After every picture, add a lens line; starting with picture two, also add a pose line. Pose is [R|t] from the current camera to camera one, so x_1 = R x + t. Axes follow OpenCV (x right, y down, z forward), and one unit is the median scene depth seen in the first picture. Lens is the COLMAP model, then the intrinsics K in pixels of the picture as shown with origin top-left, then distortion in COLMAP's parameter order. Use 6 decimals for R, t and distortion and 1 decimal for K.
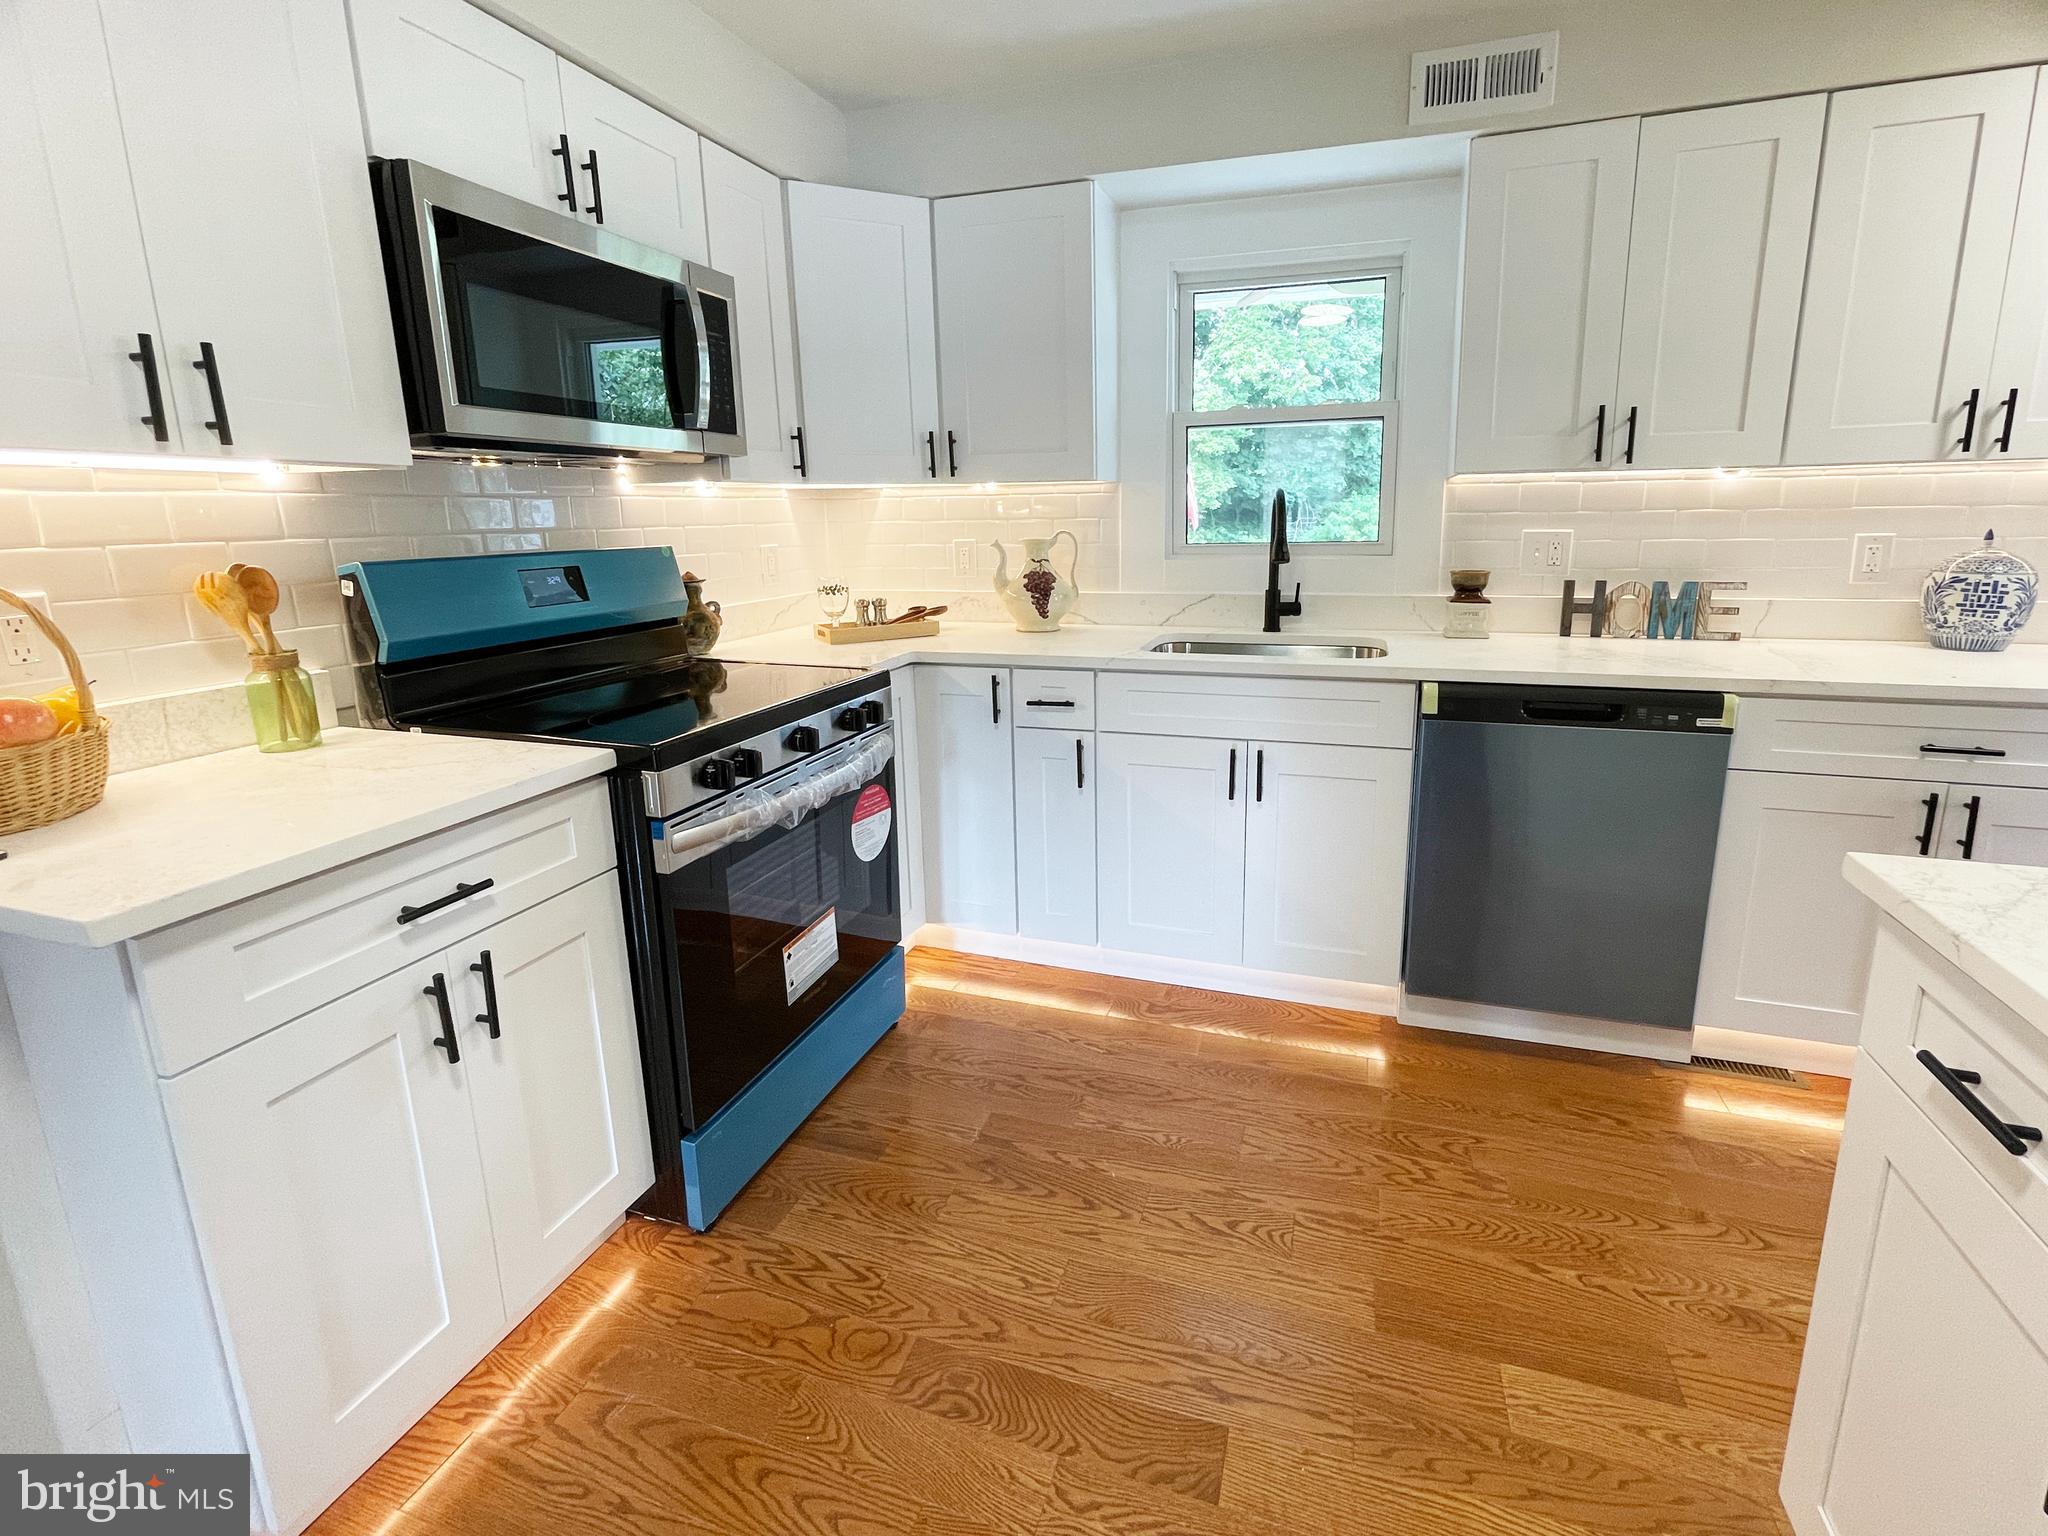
lens RADIAL K [[921.7, 0, 1029.9], [0, 921.7, 771.0], [0, 0, 1]] dist [-0.000059, -0.000212]
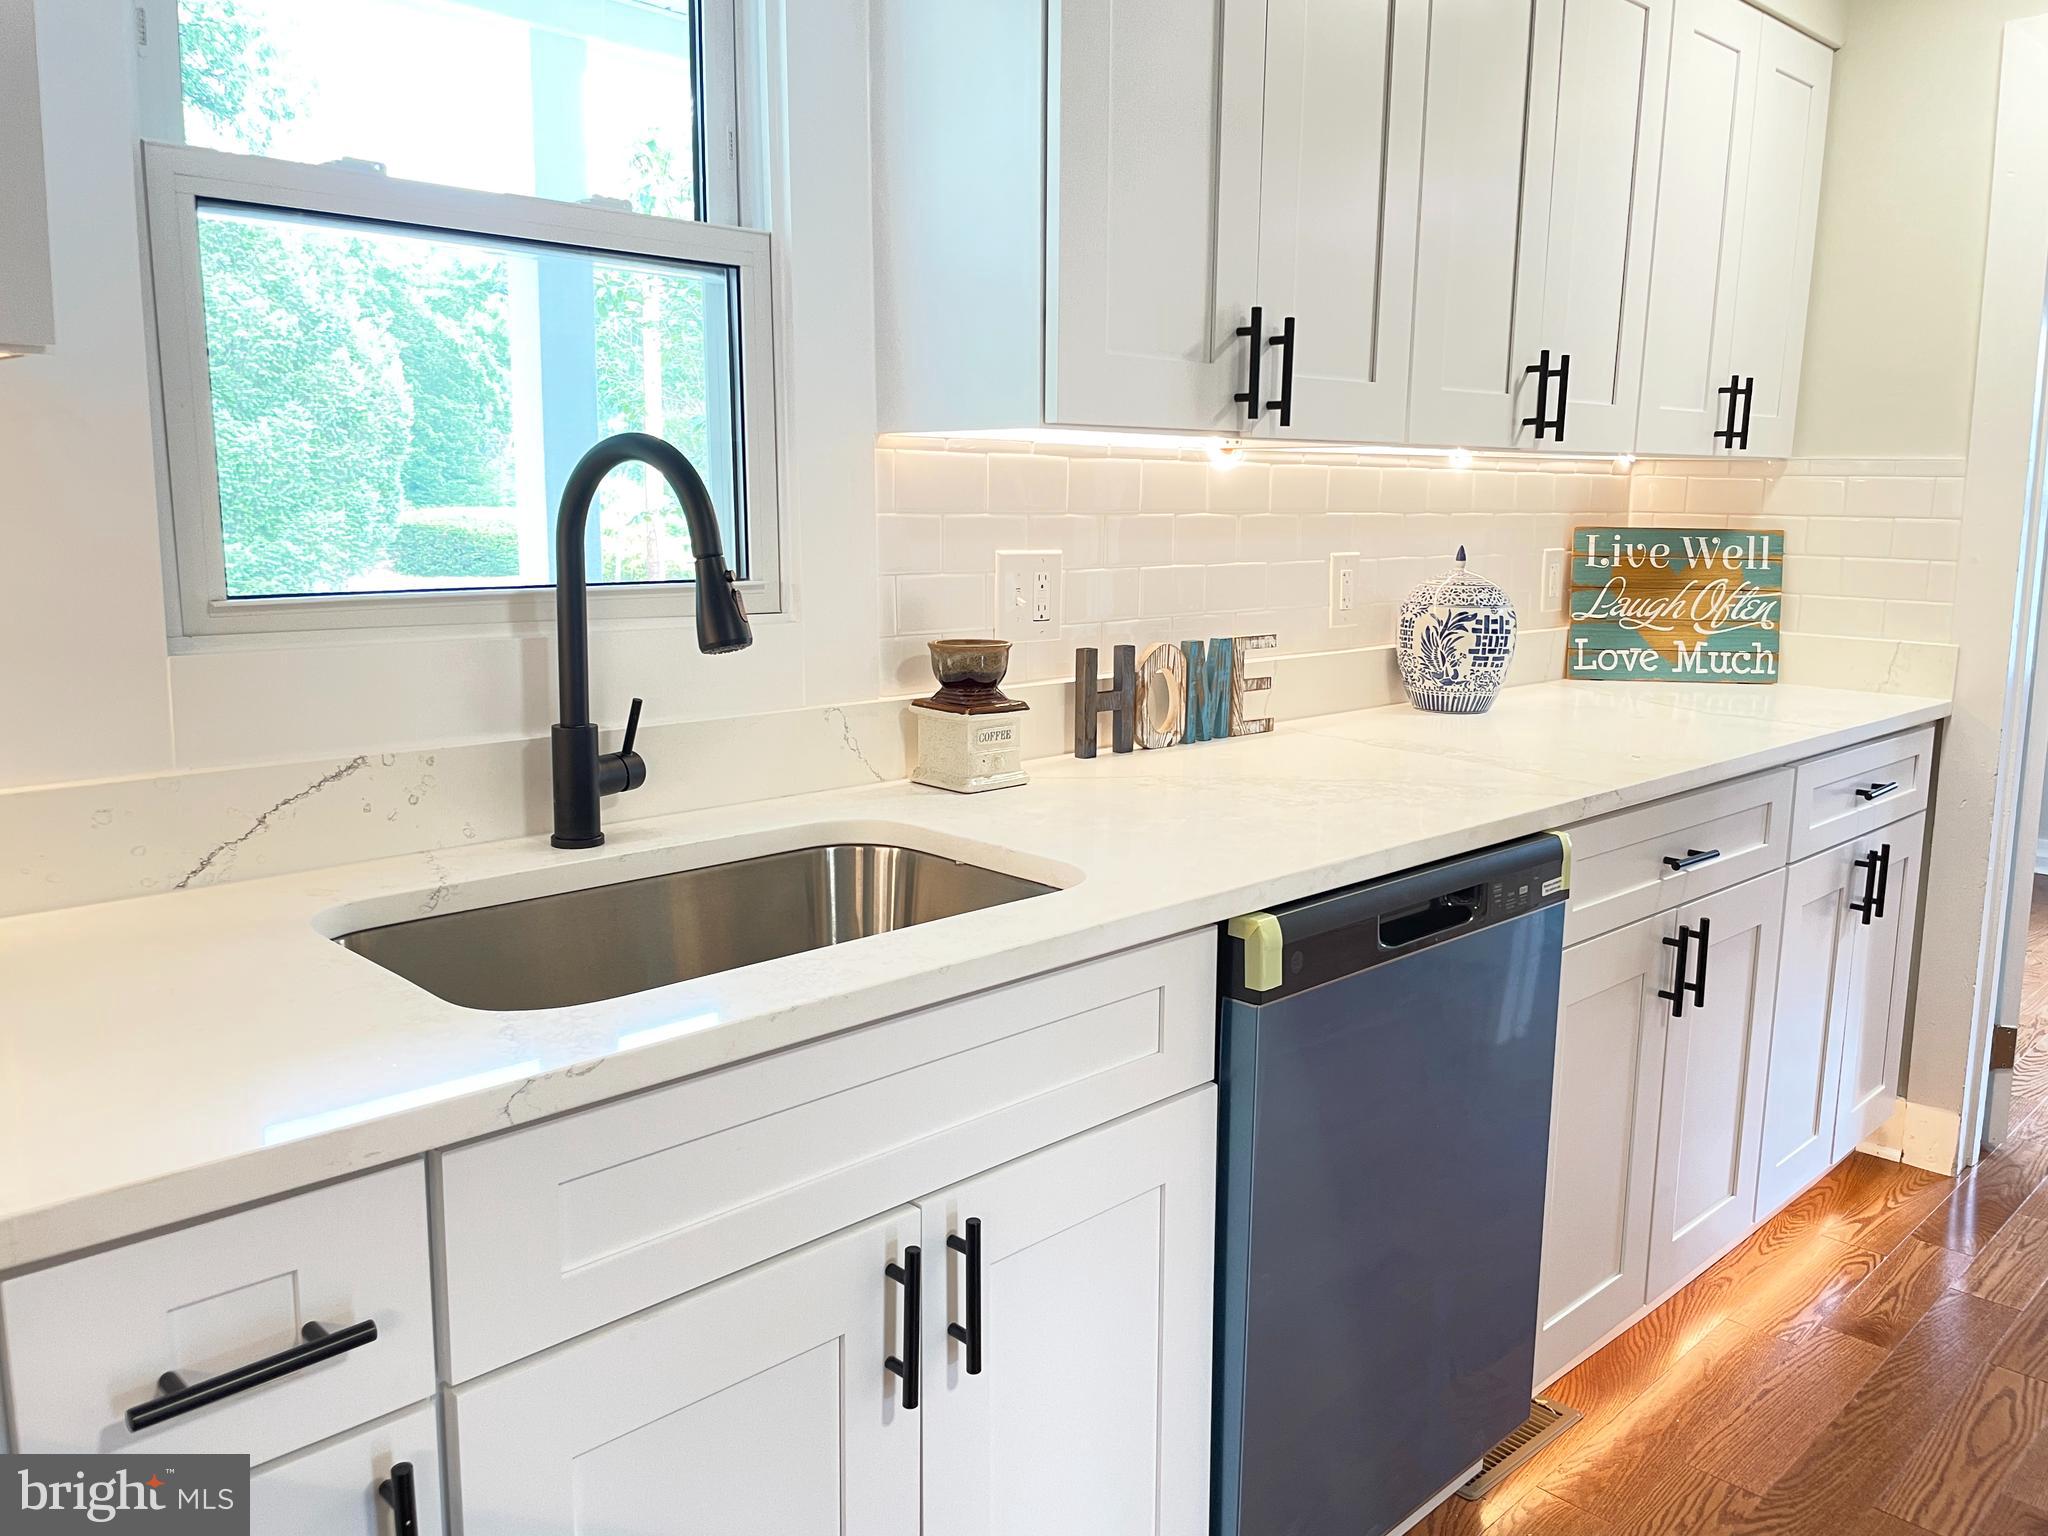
lens RADIAL K [[1558.3, 0, 1022.4], [0, 1558.3, 764.4], [0, 0, 1]] dist [0.016333, 0.002415]
pose [[0.464278, -0.124816, 0.876851, -0.208598], [0.227334, 0.973646, 0.018226, -0.193874], [-0.856017, 0.190876, 0.480417, 0.729566]]
